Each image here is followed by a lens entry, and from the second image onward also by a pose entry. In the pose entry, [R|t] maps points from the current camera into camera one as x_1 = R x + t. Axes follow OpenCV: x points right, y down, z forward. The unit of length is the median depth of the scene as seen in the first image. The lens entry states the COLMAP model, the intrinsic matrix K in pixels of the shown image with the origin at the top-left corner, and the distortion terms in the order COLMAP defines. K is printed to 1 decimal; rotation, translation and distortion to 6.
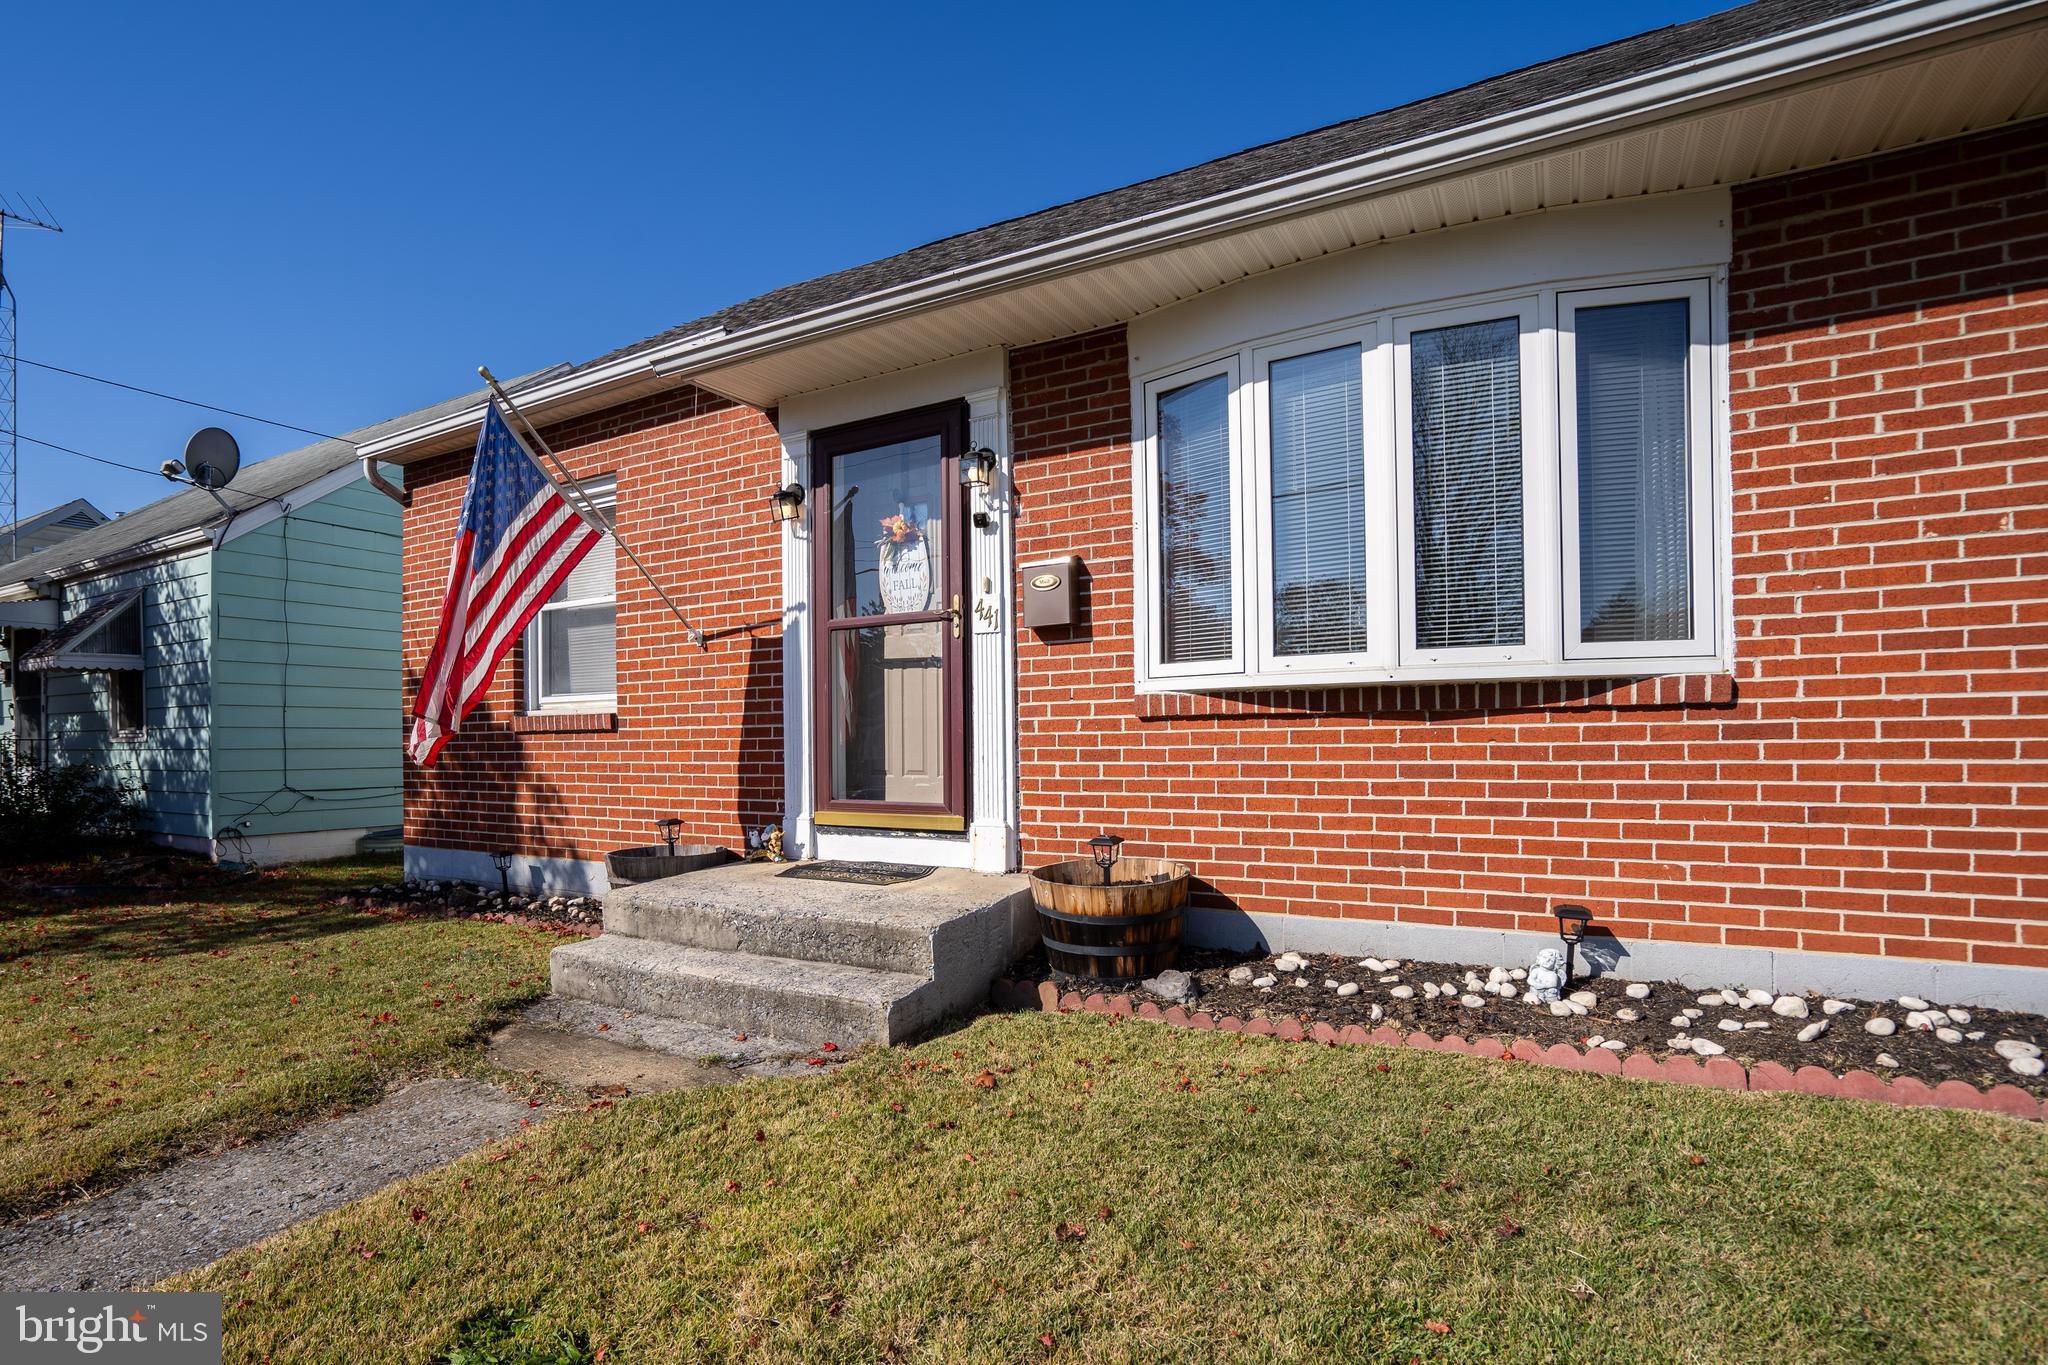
lens RADIAL K [[971.4, 0, 880.1], [0, 971.4, 749.4], [0, 0, 1]] dist [-0.051634, 0.017216]
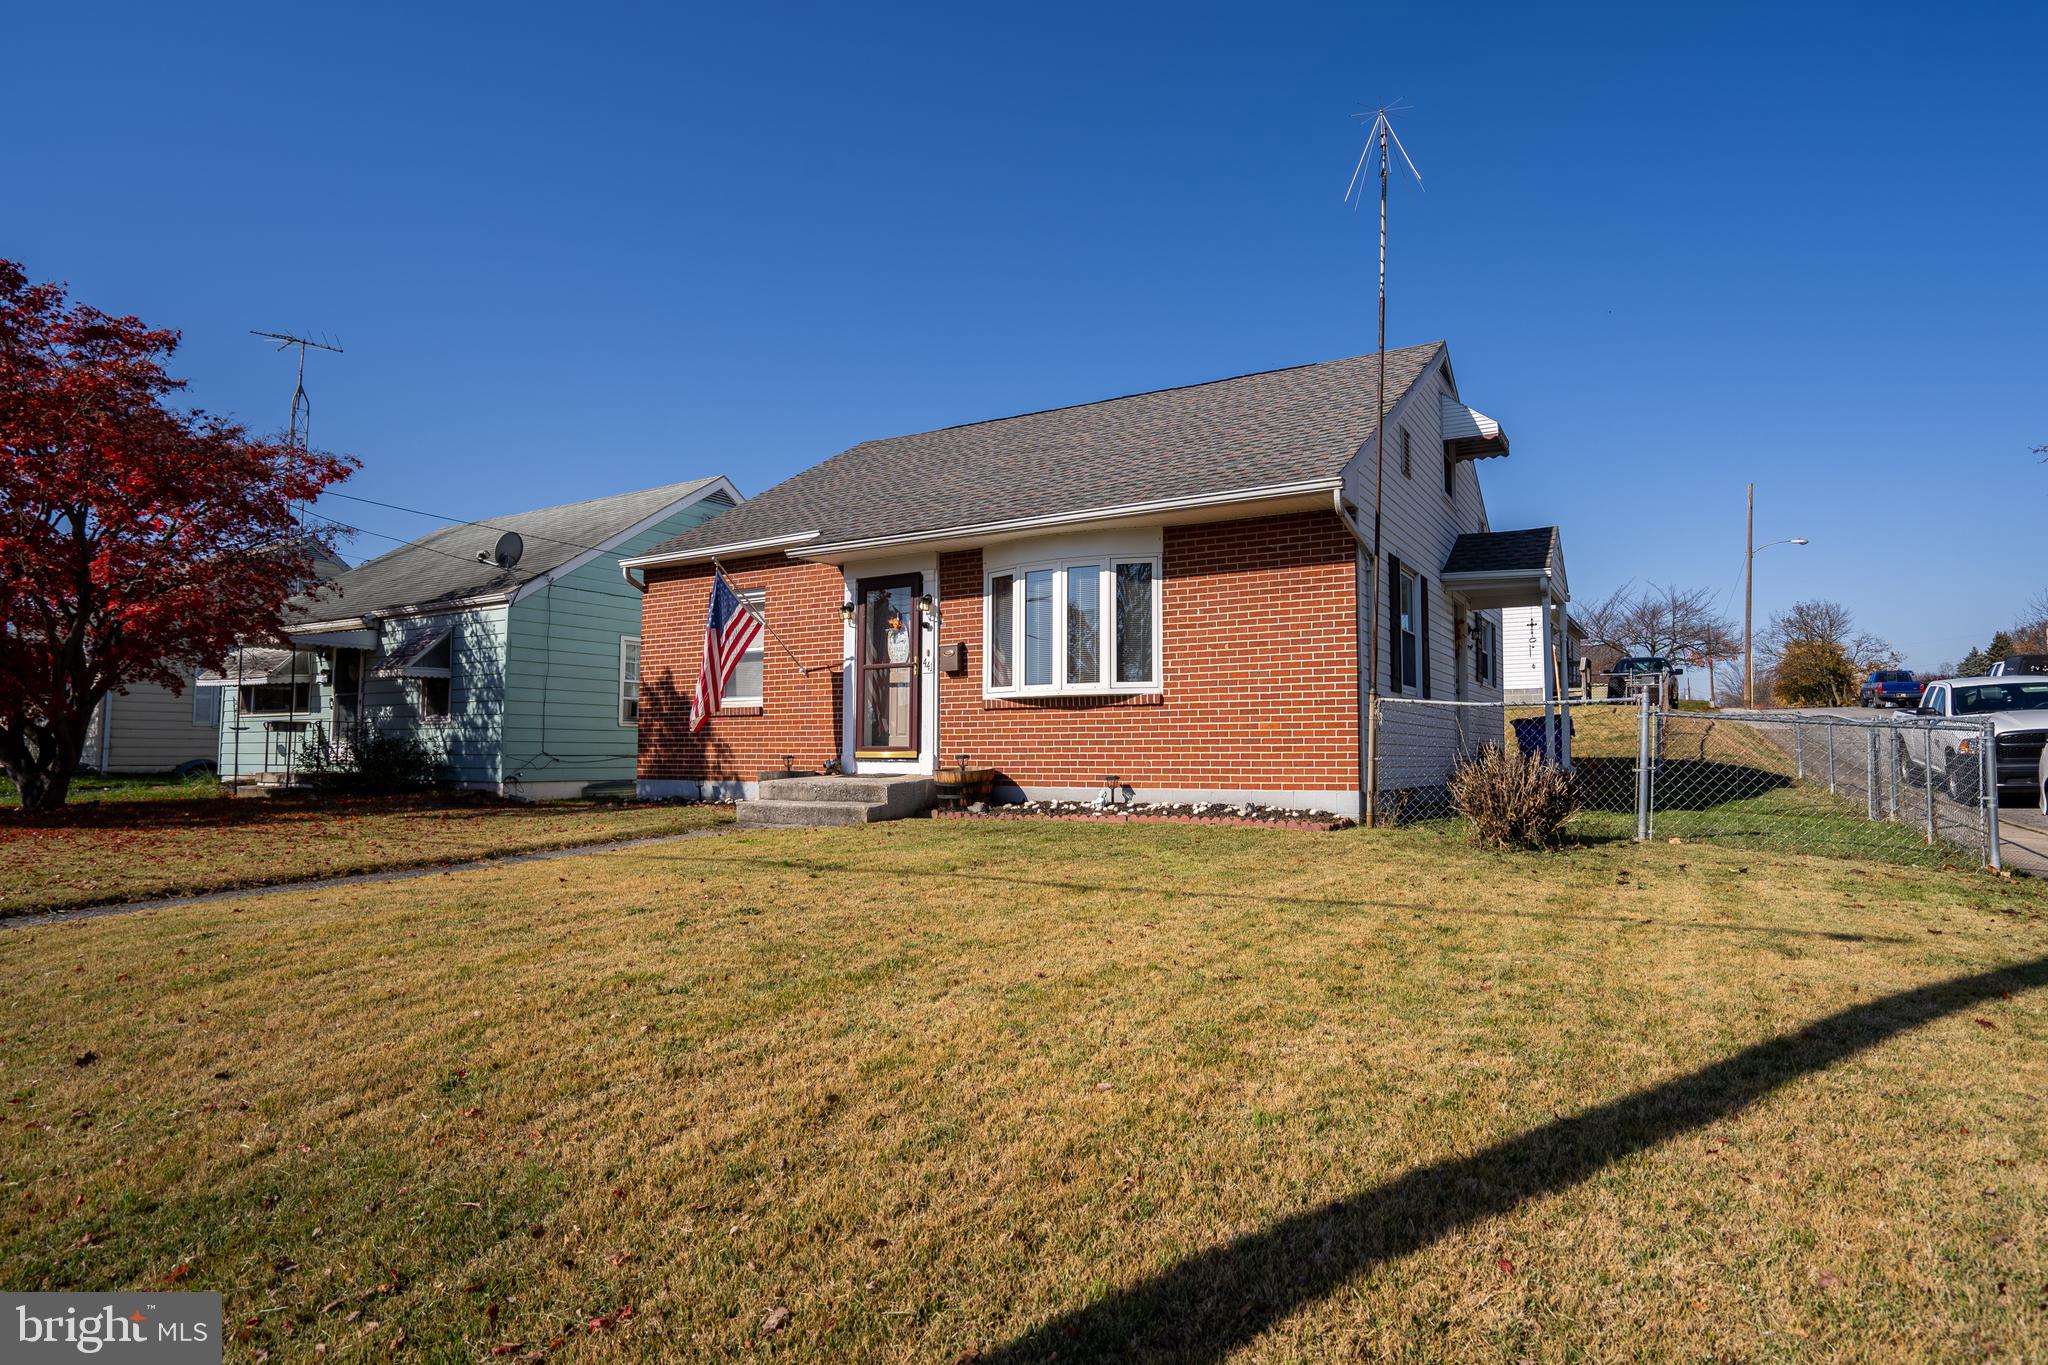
lens RADIAL K [[971.4, 0, 1034.2], [0, 971.4, 675.0], [0, 0, 1]] dist [-0.051634, 0.017216]
pose [[0.998854, 0.014750, 0.045530, 0.248560], [-0.010664, 0.995999, -0.088721, 0.086423], [-0.046656, 0.088134, 0.995015, -1.284765]]
